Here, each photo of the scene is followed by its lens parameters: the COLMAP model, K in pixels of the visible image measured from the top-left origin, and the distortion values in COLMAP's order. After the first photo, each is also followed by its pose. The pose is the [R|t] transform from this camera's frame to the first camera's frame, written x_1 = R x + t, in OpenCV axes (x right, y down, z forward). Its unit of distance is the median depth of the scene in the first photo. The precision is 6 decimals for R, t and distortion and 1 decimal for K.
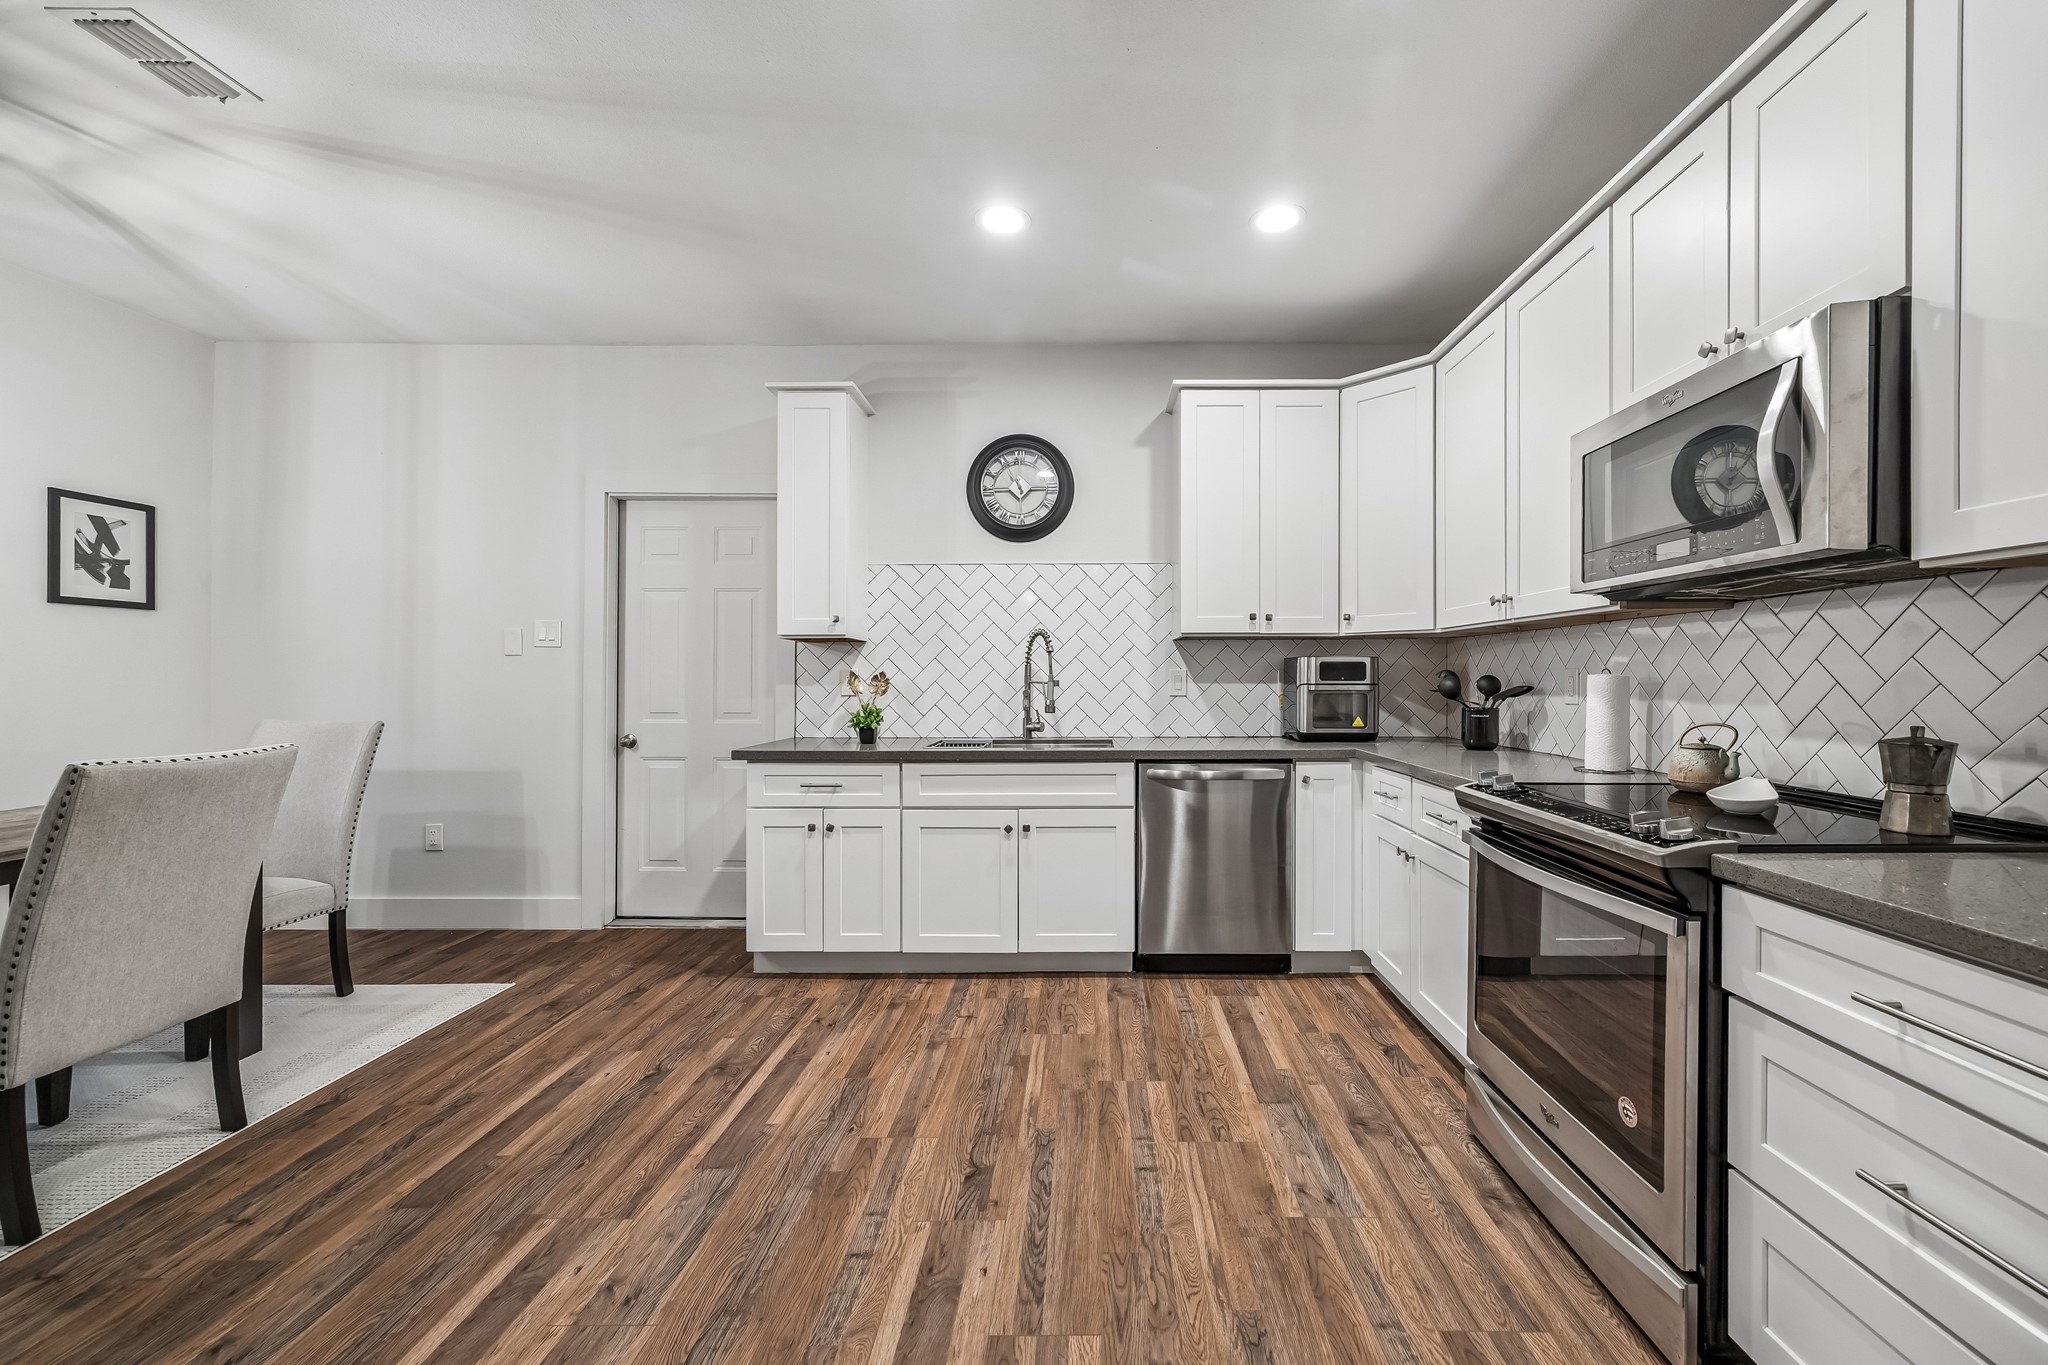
lens RADIAL K [[762.5, 0, 1024.0], [0, 762.5, 682.5], [0, 0, 1]] dist [-0.001282, -0.000003]
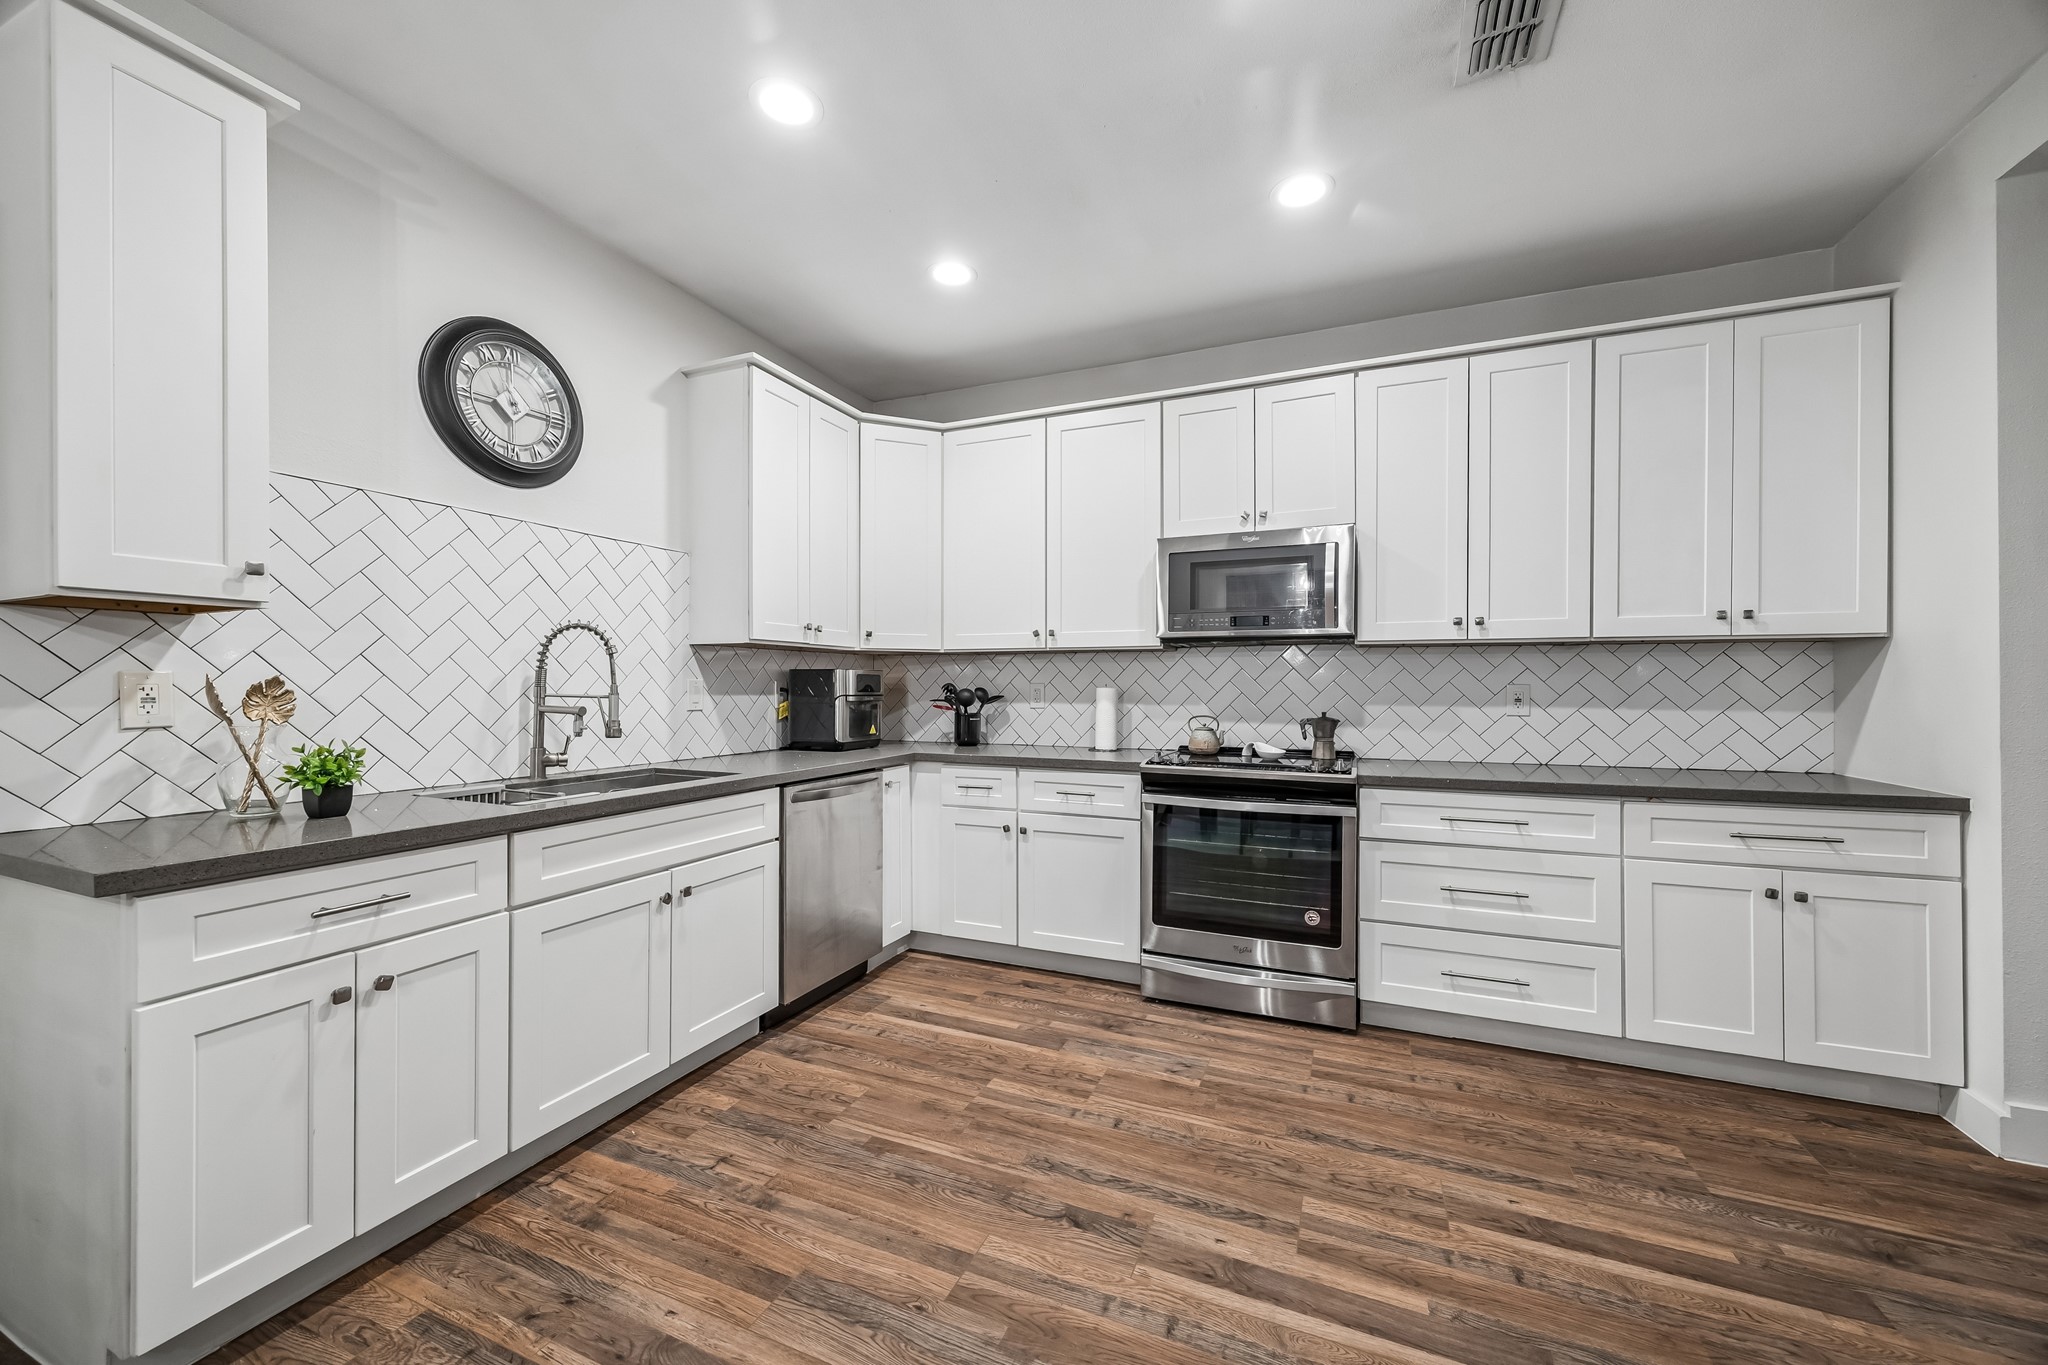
lens RADIAL K [[778.3, 0, 1032.8], [0, 778.3, 687.6], [0, 0, 1]] dist [-0.000174, 0.000028]
pose [[0.387227, 0.001608, 0.921983, -0.616755], [0.003511, 0.999989, -0.003218, -0.005154], [-0.921978, 0.004483, 0.387217, 0.427296]]
